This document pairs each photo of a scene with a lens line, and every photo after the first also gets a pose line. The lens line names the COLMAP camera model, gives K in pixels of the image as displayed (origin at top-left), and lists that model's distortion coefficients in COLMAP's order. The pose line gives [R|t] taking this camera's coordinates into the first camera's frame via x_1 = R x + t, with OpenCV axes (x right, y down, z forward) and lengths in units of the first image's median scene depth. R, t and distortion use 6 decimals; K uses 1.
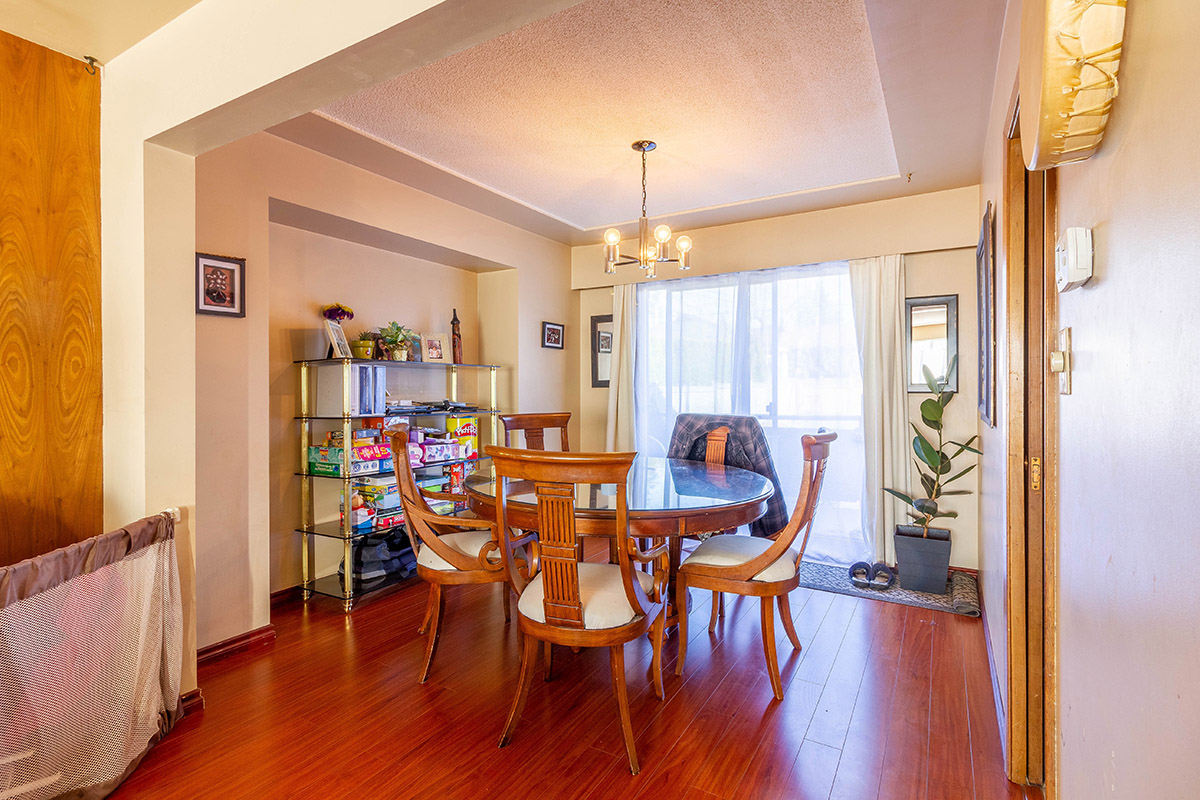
lens RADIAL K [[566.1, 0, 602.0], [0, 566.1, 394.5], [0, 0, 1]] dist [0.008002, -0.001312]
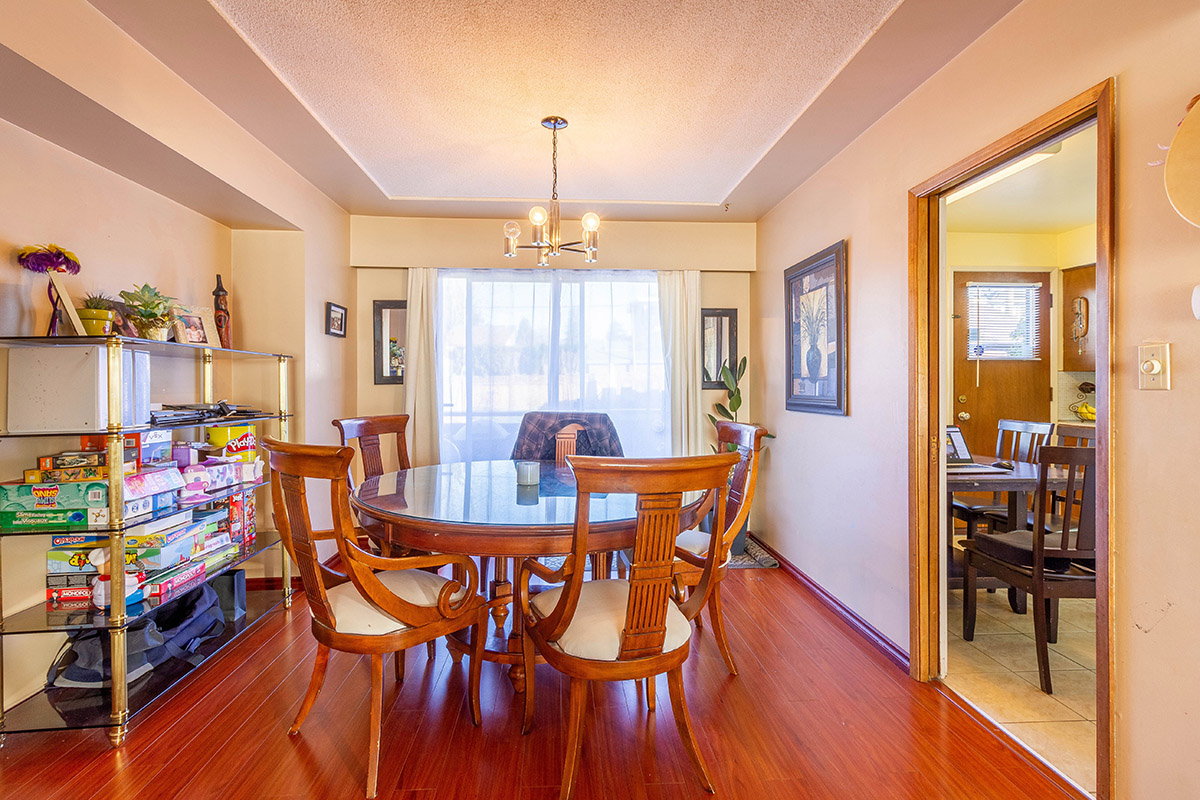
lens RADIAL K [[566.1, 0, 591.9], [0, 566.1, 390.9], [0, 0, 1]] dist [0.008002, -0.001312]
pose [[0.827005, -0.005386, 0.562168, -0.301643], [0.006077, 0.999981, 0.000641, -0.001378], [-0.562161, 0.002886, 0.827023, 0.154842]]
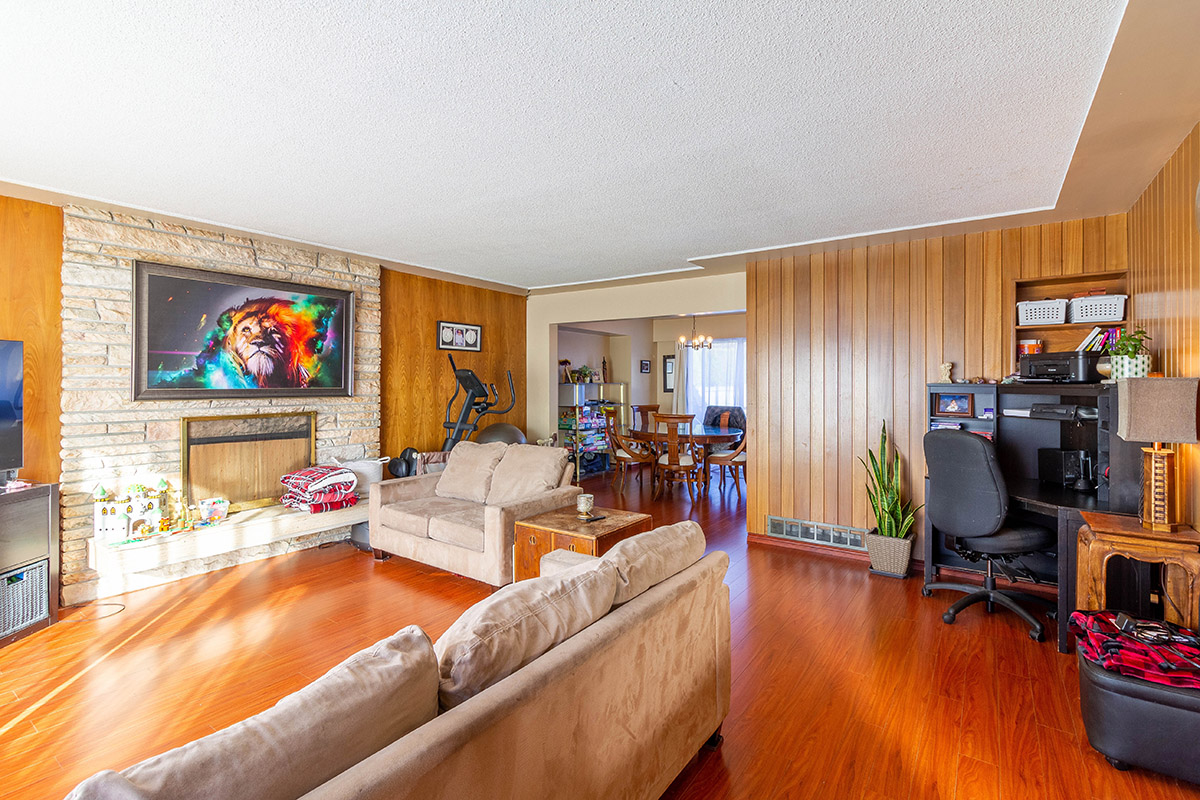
lens RADIAL K [[566.1, 0, 598.3], [0, 566.1, 390.0], [0, 0, 1]] dist [0.008002, -0.001312]
pose [[0.998117, 0.002507, -0.061283, -0.163448], [-0.002286, 0.999991, 0.003671, -0.034545], [0.061291, -0.003524, 0.998114, -1.270832]]
